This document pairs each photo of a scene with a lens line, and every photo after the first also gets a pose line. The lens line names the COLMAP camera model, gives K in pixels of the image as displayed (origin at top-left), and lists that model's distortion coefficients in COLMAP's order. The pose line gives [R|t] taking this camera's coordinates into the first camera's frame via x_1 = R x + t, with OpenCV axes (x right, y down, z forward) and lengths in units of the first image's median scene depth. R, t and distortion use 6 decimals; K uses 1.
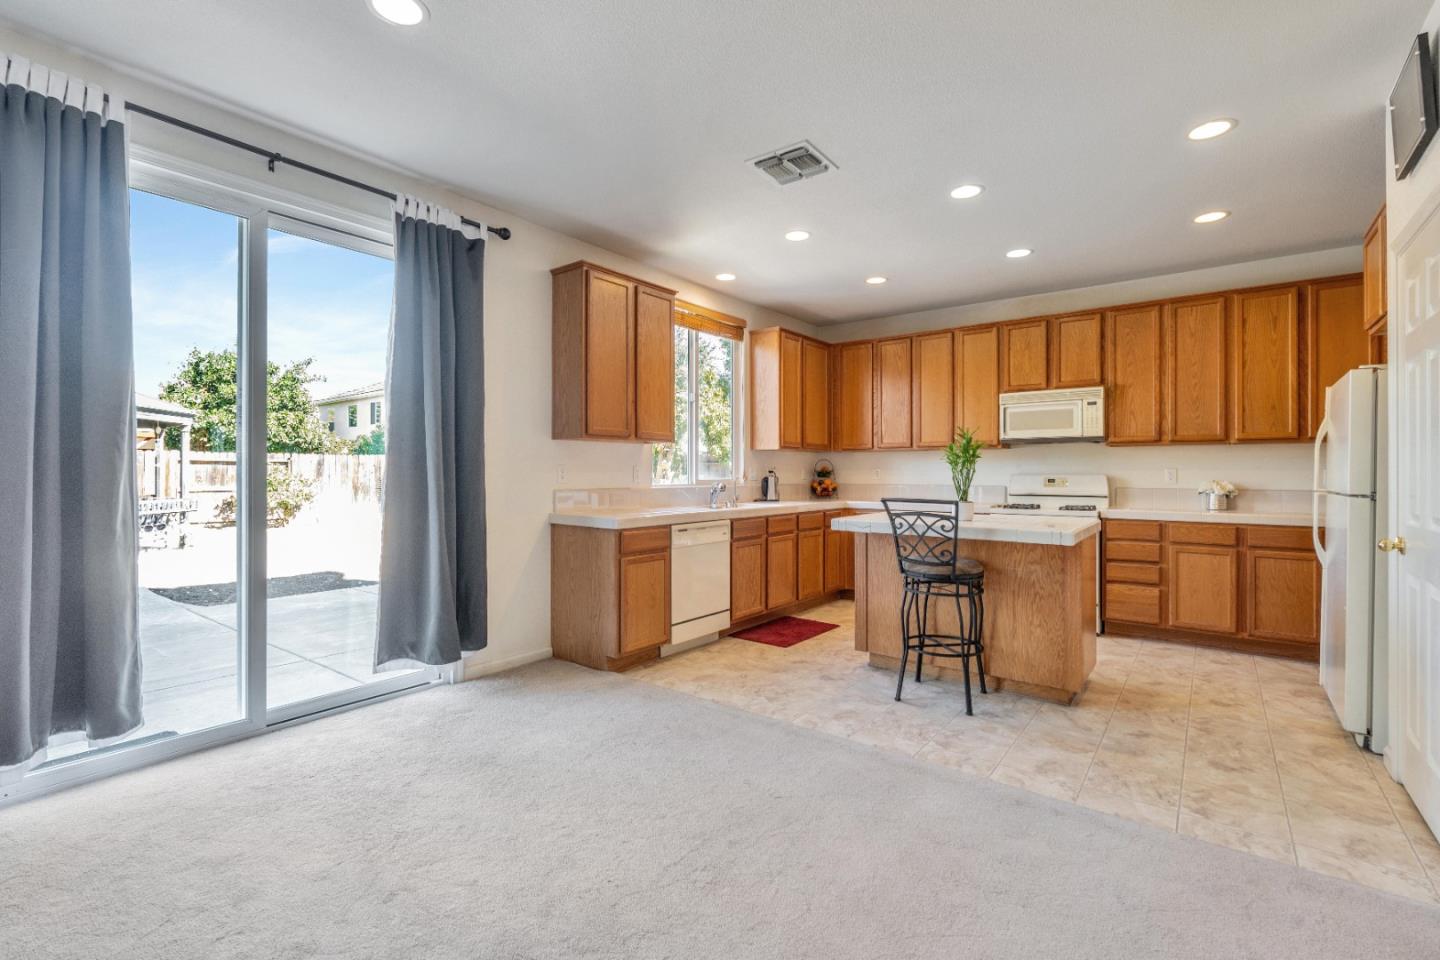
lens RADIAL K [[633.2, 0, 711.0], [0, 633.2, 469.8], [0, 0, 1]] dist [-0.013981, 0.002422]
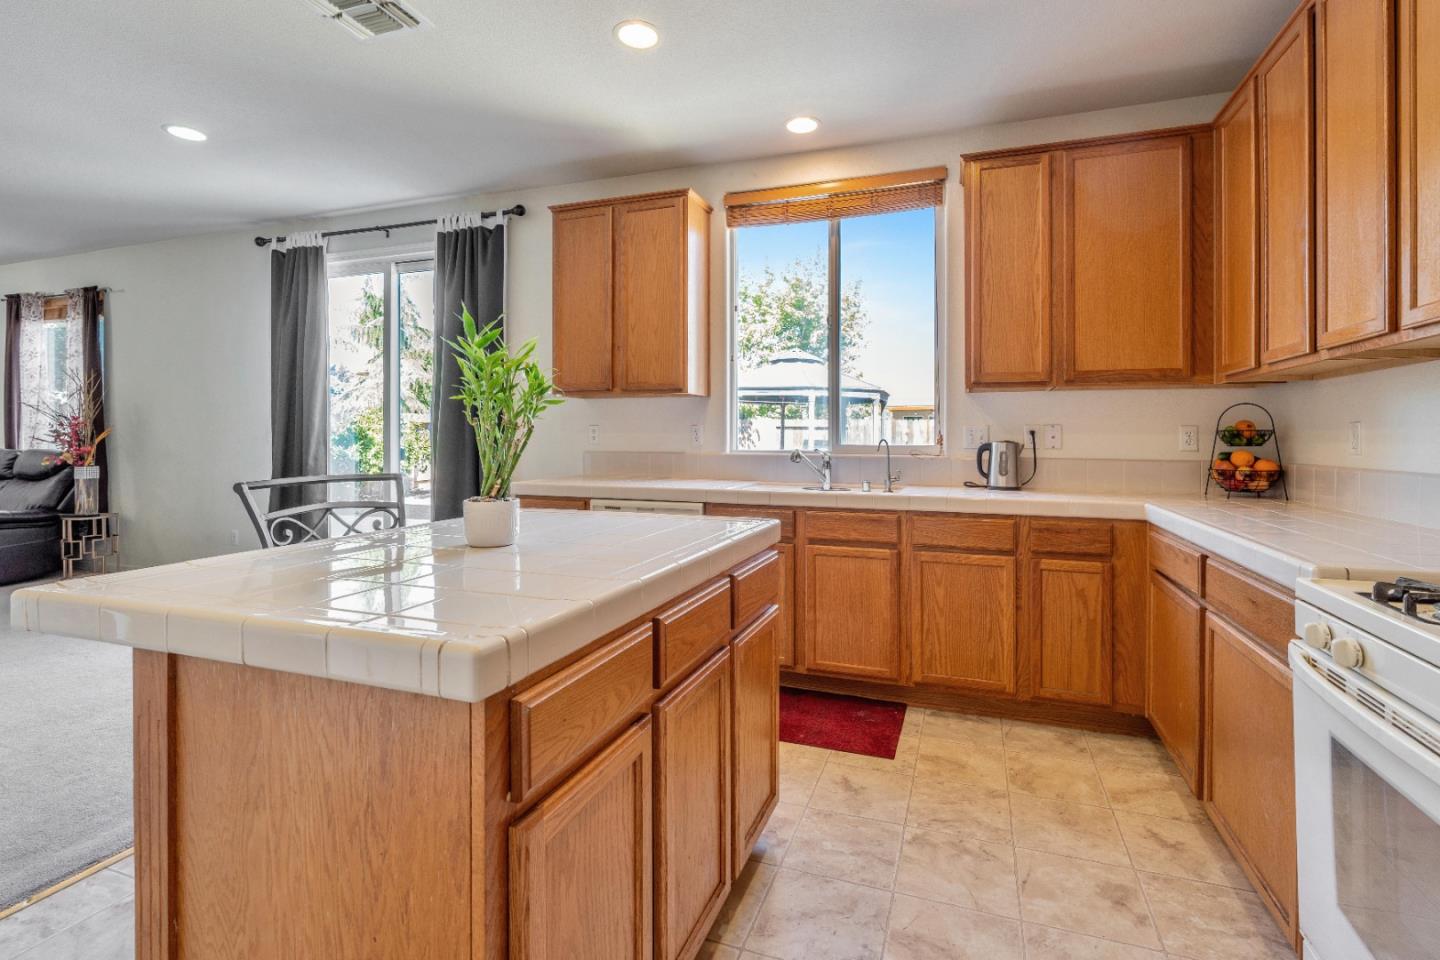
lens RADIAL K [[663.9, 0, 749.0], [0, 663.9, 427.9], [0, 0, 1]] dist [-0.002424, -0.000204]
pose [[0.330471, -0.009813, -0.943765, 0.689815], [0.000290, 0.999947, -0.010295, 0.006732], [0.943816, 0.003129, 0.330457, 0.793220]]
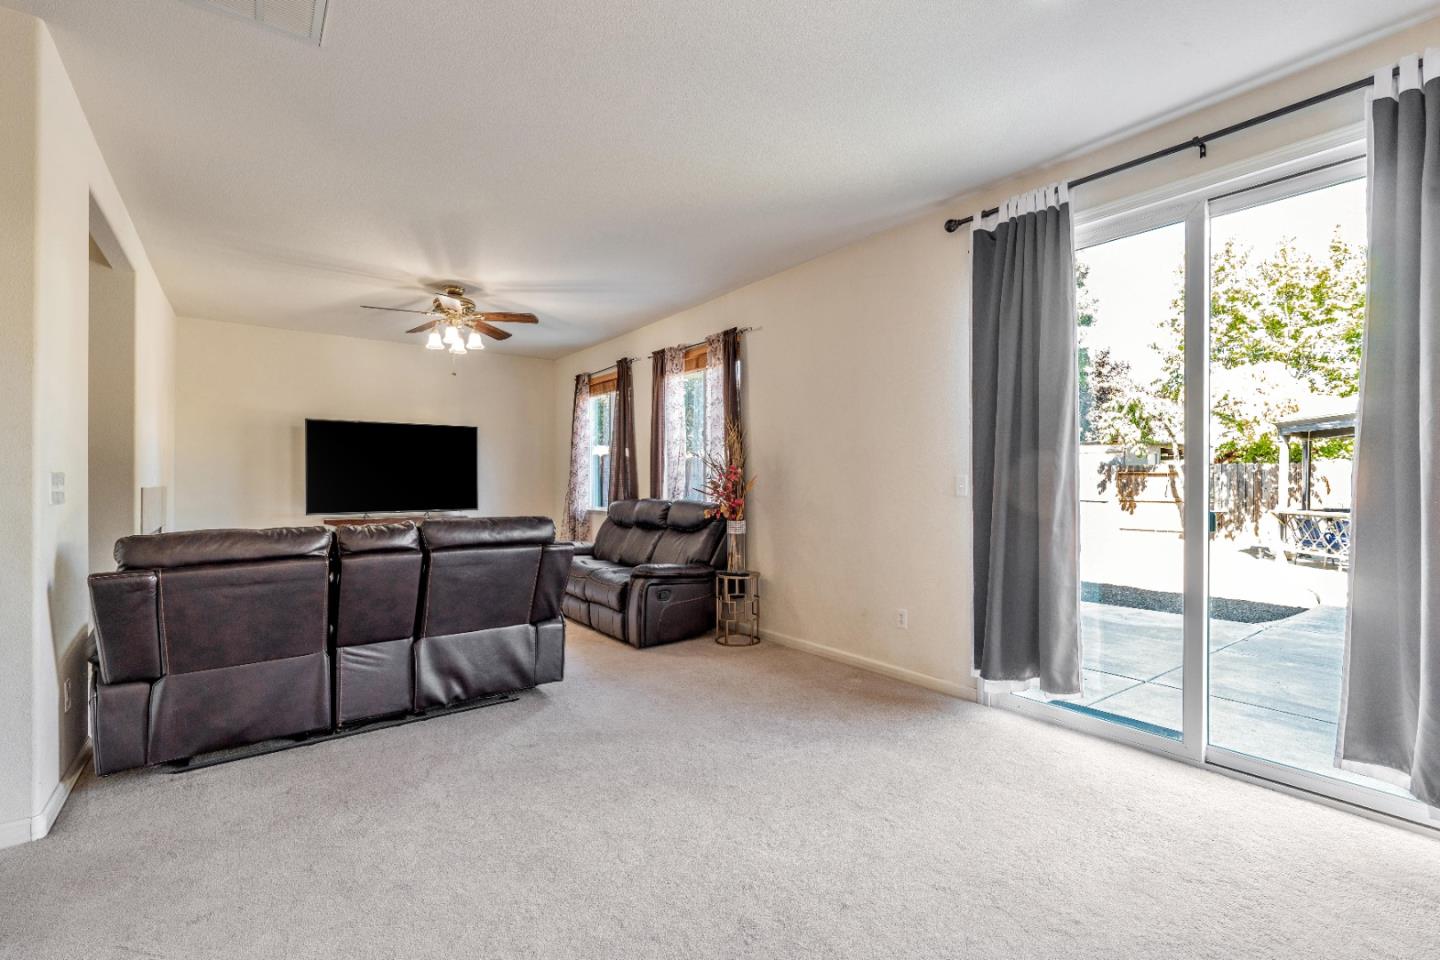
lens RADIAL K [[663.9, 0, 714.7], [0, 663.9, 485.3], [0, 0, 1]] dist [-0.002424, -0.000204]
pose [[-0.285166, 0.004749, -0.958466, 0.261886], [-0.000268, 0.999987, 0.005034, -0.000964], [0.958478, 0.001693, -0.285162, 0.361075]]
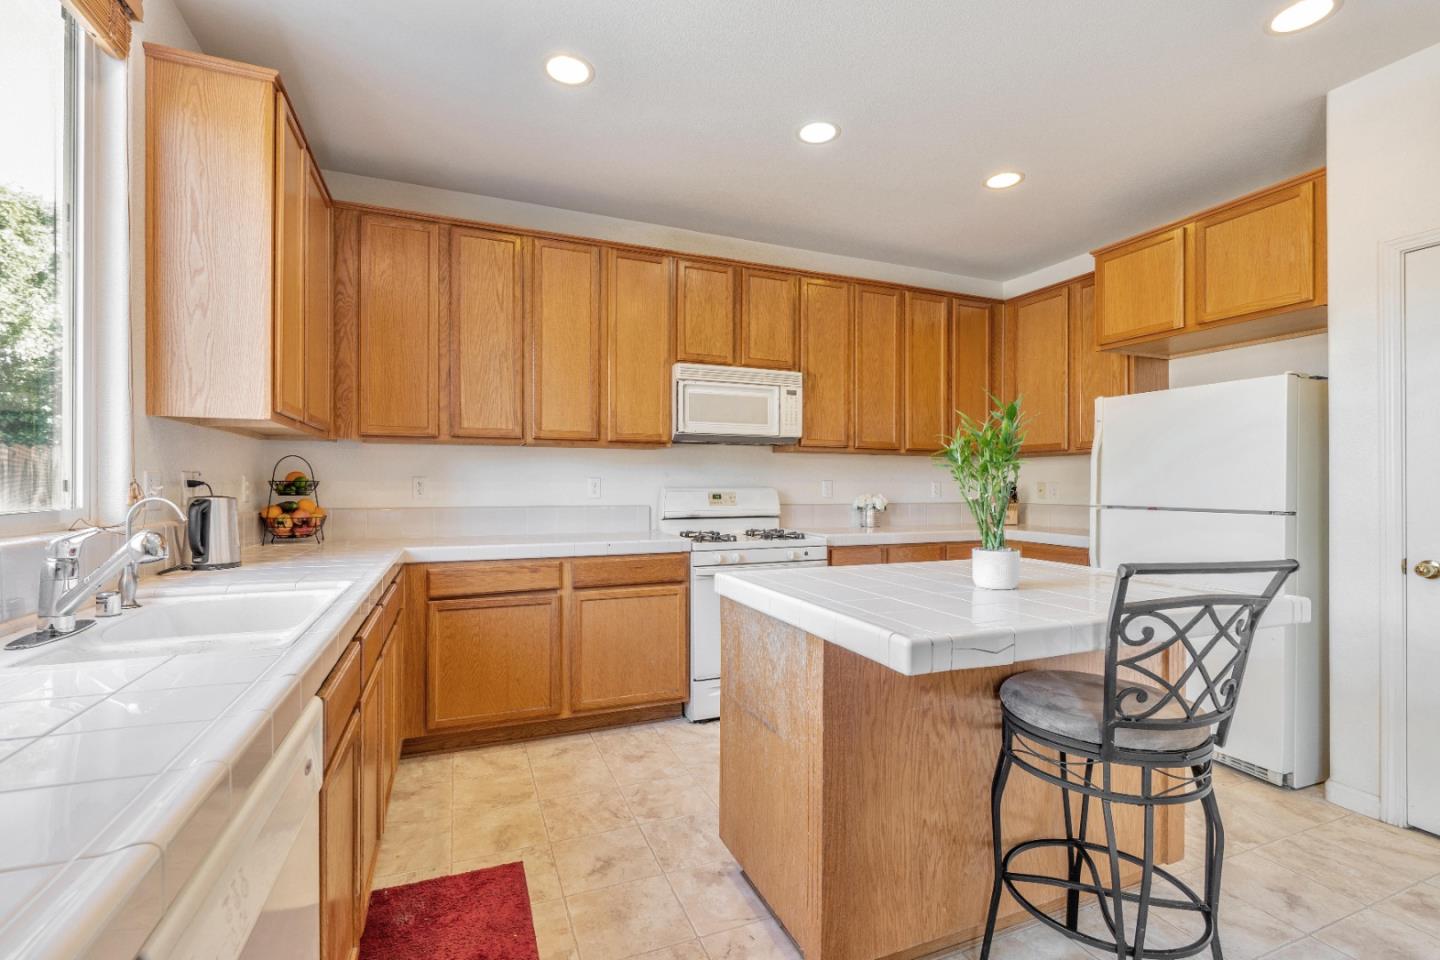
lens RADIAL K [[633.2, 0, 729.9], [0, 633.2, 488.6], [0, 0, 1]] dist [-0.013981, 0.002422]
pose [[0.483584, -0.009844, 0.875242, -0.092716], [-0.006299, 0.999872, 0.014726, -0.003028], [-0.875275, -0.012635, 0.483460, 0.741002]]
